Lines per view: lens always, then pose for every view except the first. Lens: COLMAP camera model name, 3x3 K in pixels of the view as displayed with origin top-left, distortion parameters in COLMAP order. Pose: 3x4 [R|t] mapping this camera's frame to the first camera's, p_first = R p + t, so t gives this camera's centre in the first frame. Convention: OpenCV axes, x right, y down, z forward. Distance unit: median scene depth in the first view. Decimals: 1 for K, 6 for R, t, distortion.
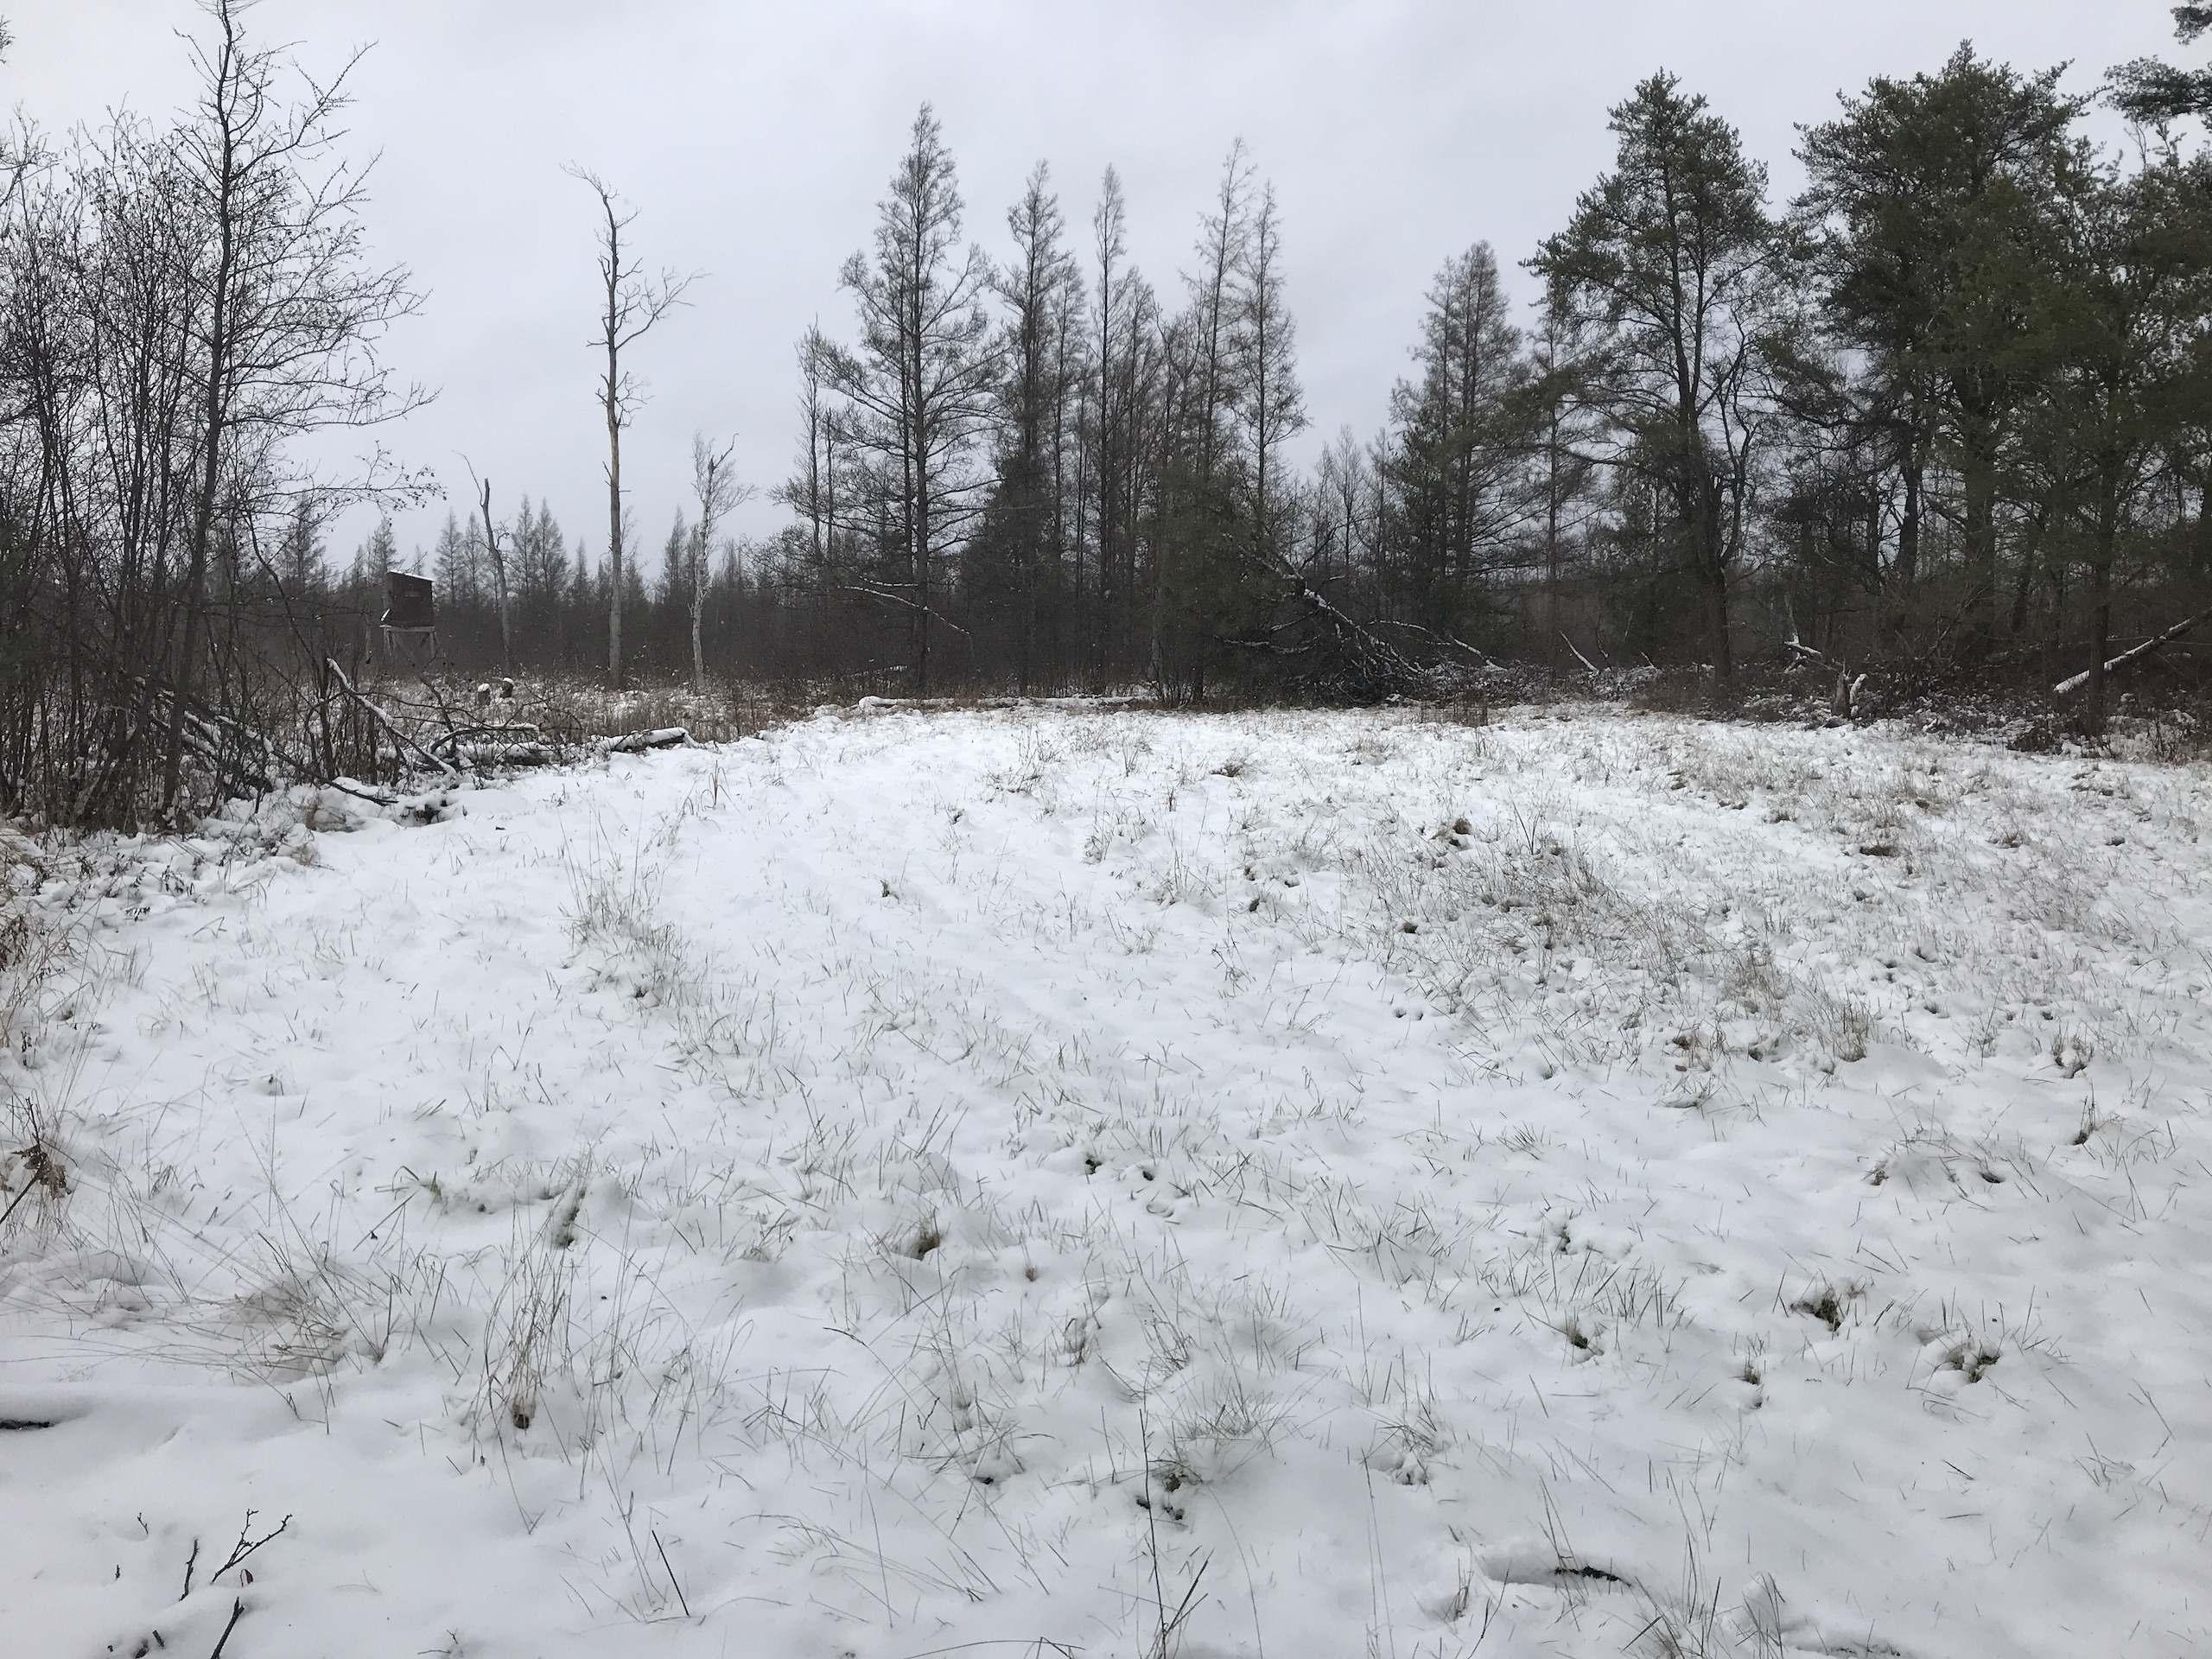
lens RADIAL K [[1849.3, 0, 1091.7], [0, 1849.3, 795.0], [0, 0, 1]] dist [0.081214, -0.135378]
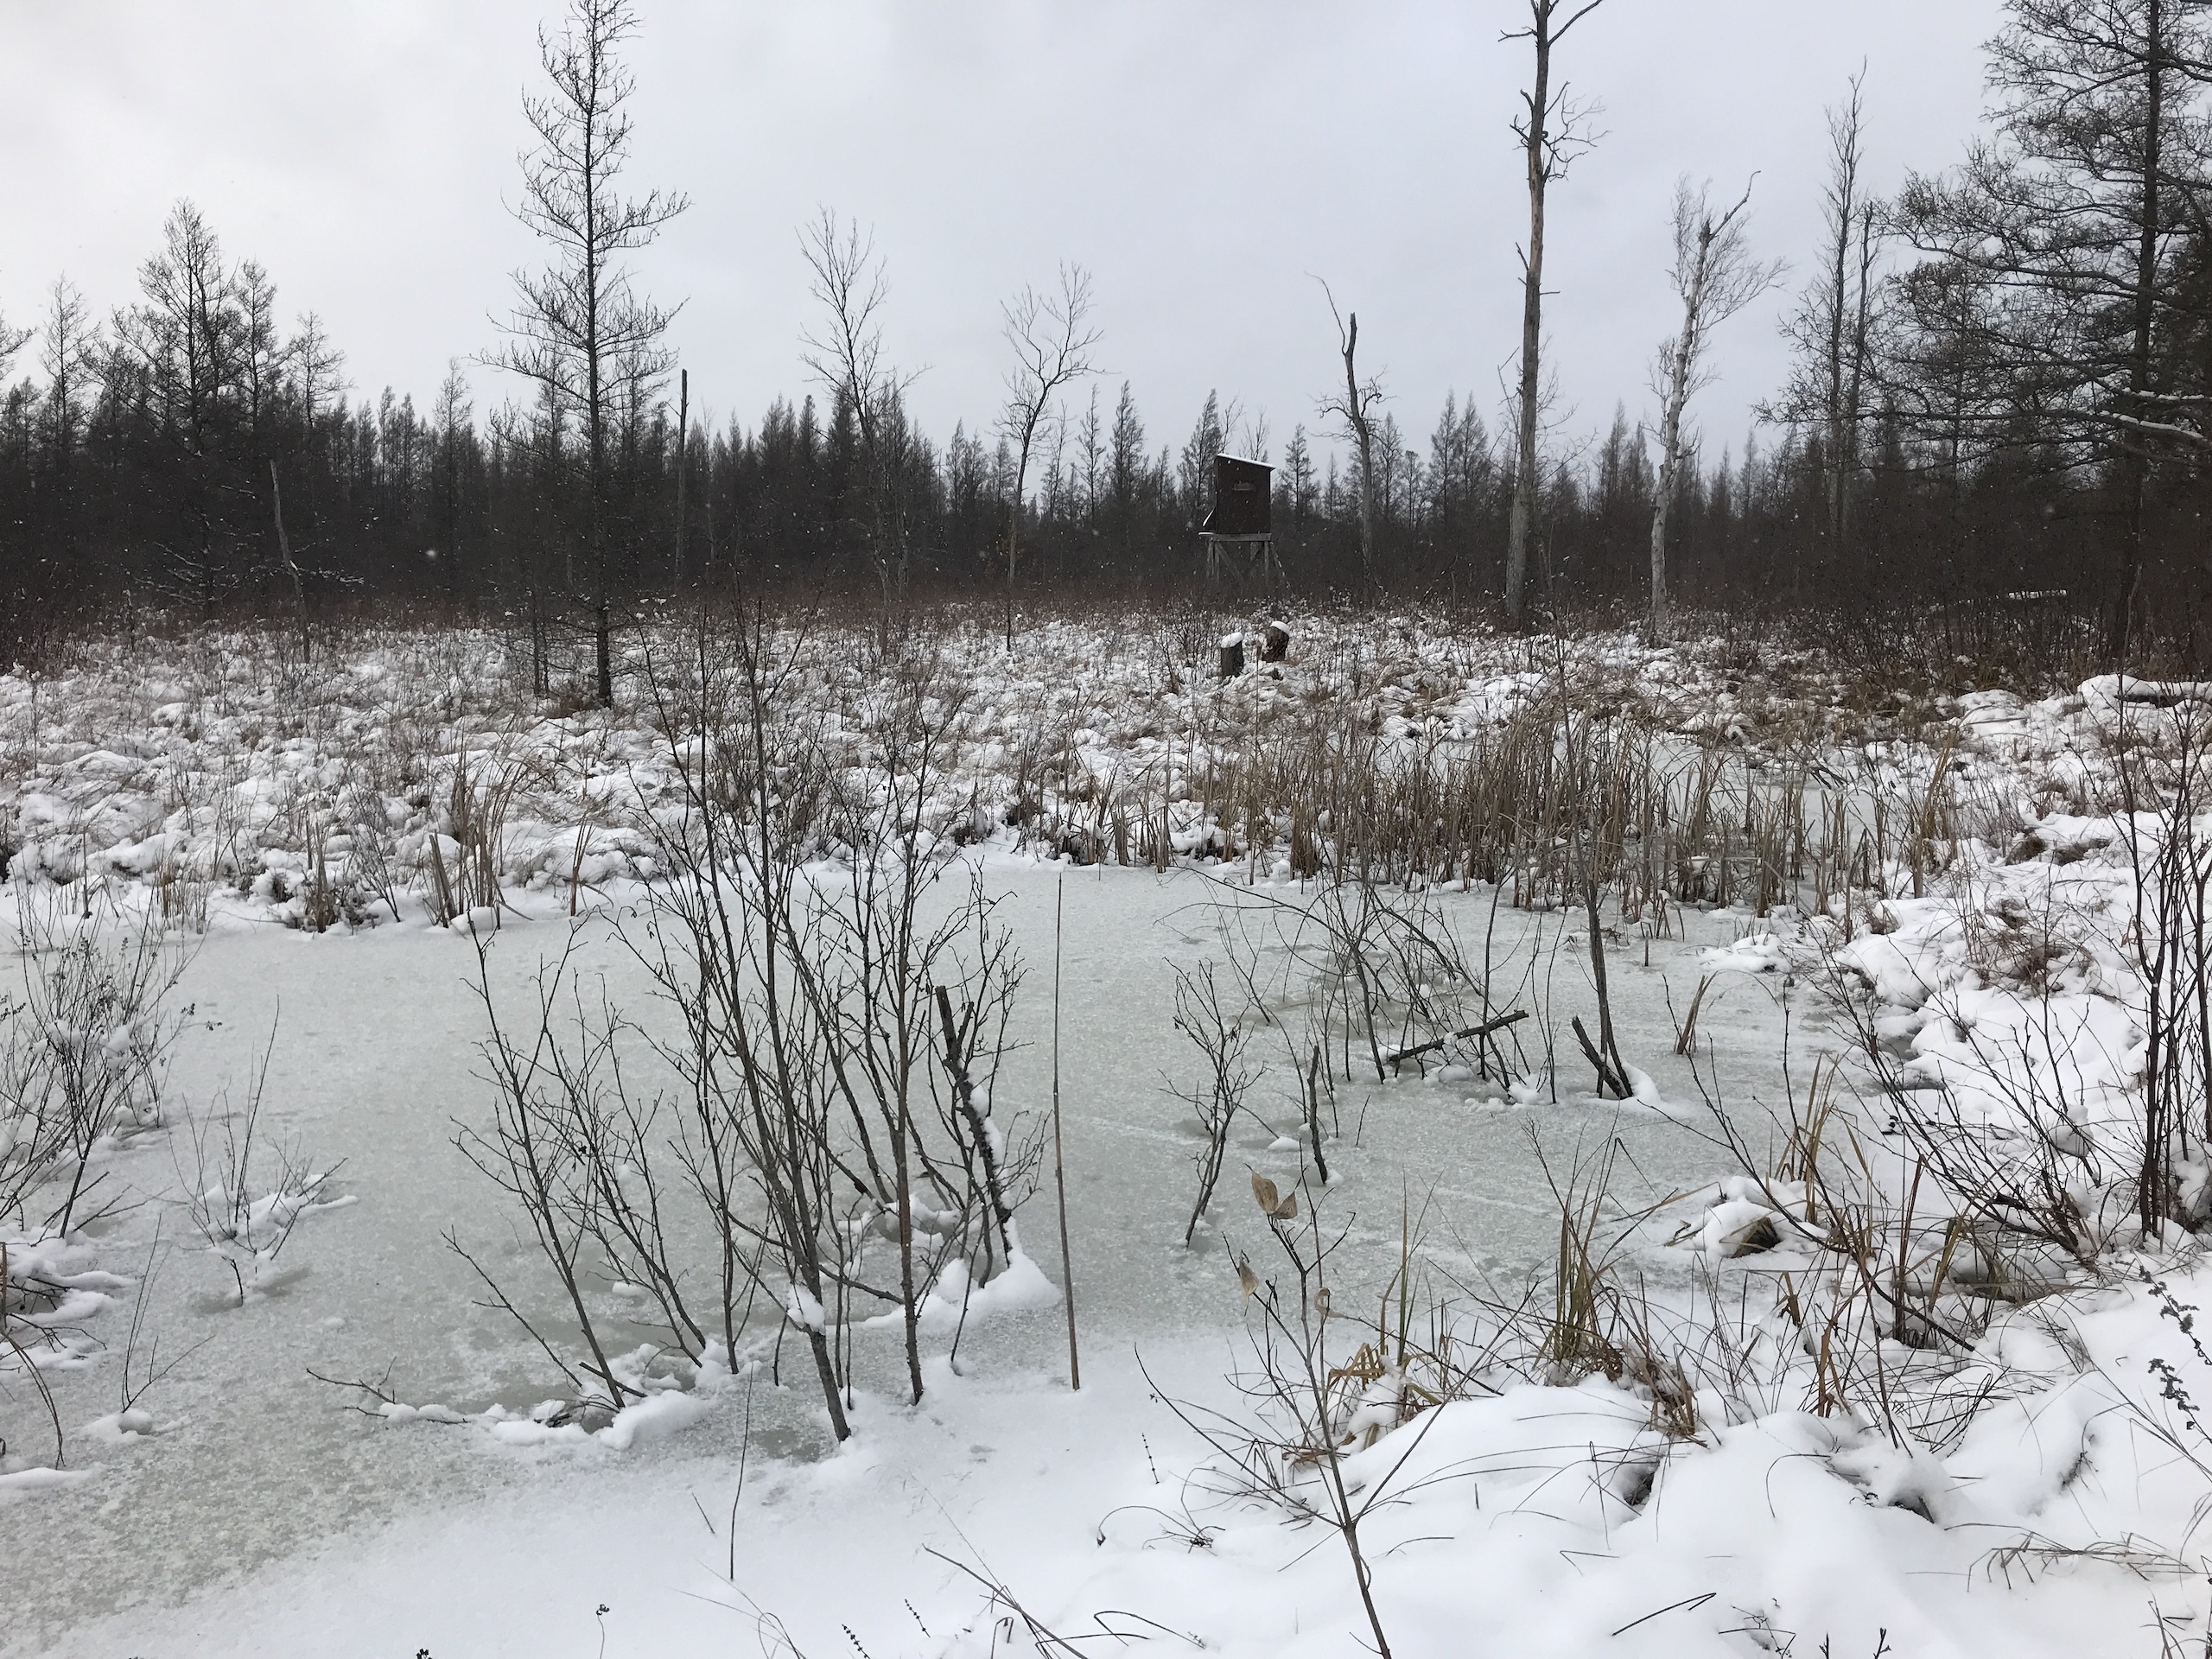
lens RADIAL K [[1849.3, 0, 1091.7], [0, 1849.3, 795.0], [0, 0, 1]] dist [0.081214, -0.135378]
pose [[0.883654, 0.062078, -0.464006, -0.095627], [-0.040965, 0.997620, 0.055456, -0.031664], [0.466344, -0.029996, 0.884095, 0.408767]]
